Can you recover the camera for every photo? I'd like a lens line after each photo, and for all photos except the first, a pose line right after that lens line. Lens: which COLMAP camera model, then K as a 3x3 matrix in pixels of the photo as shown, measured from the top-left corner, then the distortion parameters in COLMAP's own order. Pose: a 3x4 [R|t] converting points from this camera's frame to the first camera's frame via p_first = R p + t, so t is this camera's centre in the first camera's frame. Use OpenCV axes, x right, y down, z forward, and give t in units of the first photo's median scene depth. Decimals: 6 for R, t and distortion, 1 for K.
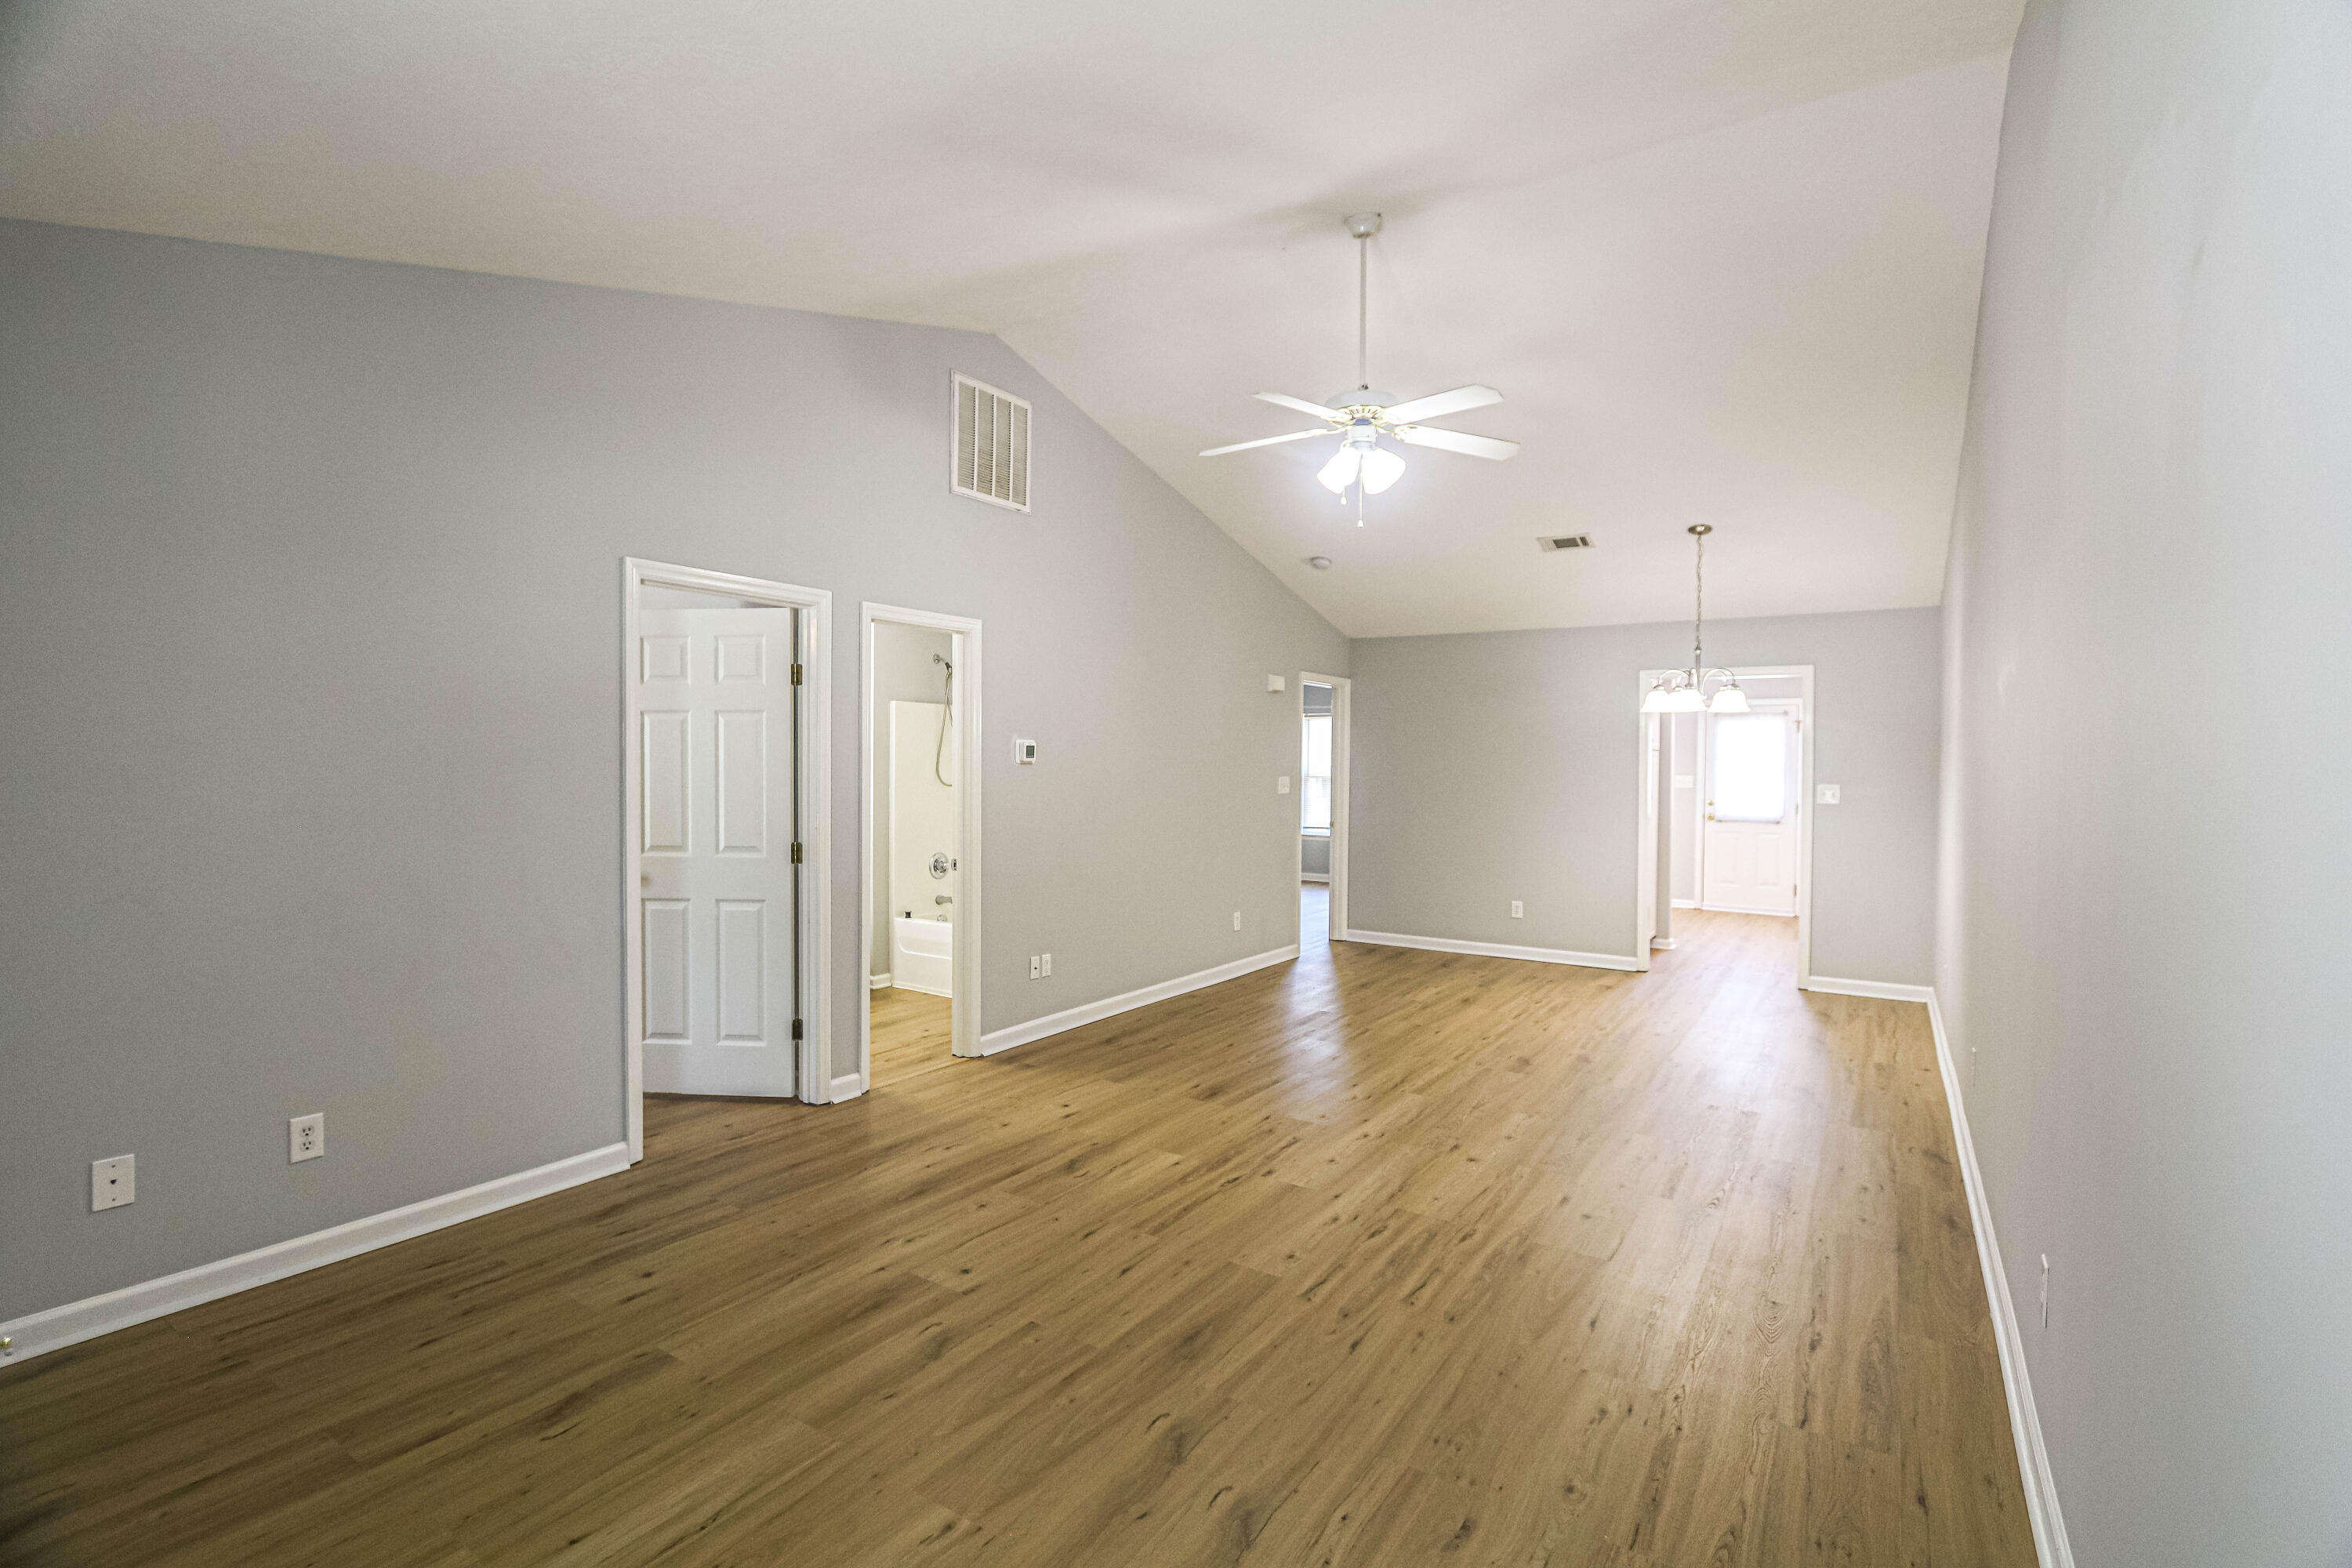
lens RADIAL K [[1087.7, 0, 1136.2], [0, 1087.7, 778.8], [0, 0, 1]] dist [-0.016654, 0.002141]
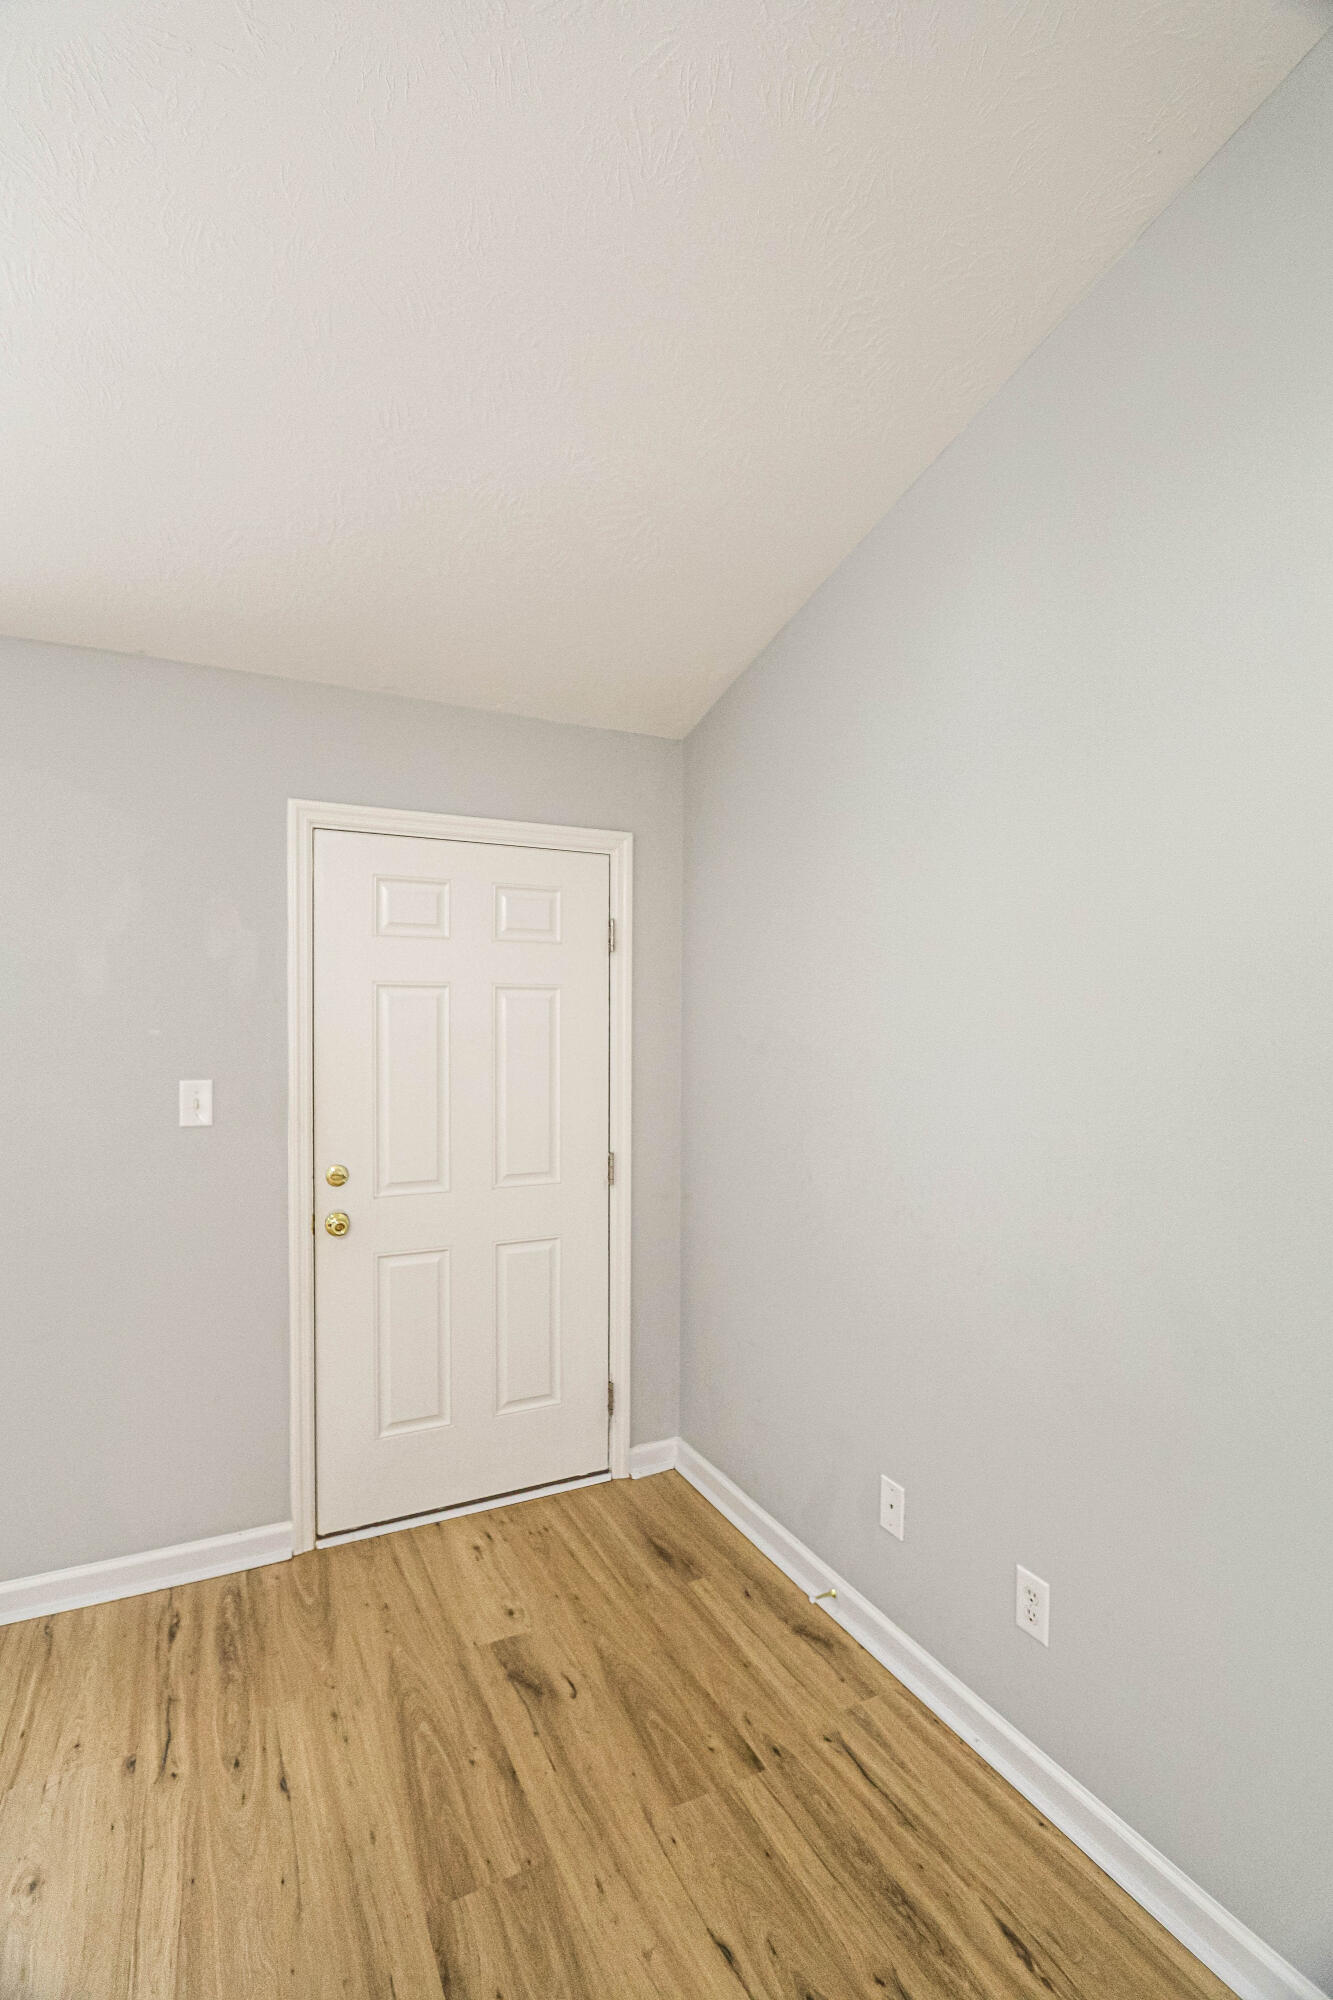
lens RADIAL K [[924.9, 0, 656.3], [0, 924.9, 1032.7], [0, 0, 1]] dist [-0.016654, 0.002141]
pose [[-0.484012, 0.000105, -0.875061, -0.101854], [-0.024369, 0.999611, 0.013599, -0.033774], [0.874722, 0.027906, -0.483821, 0.846299]]
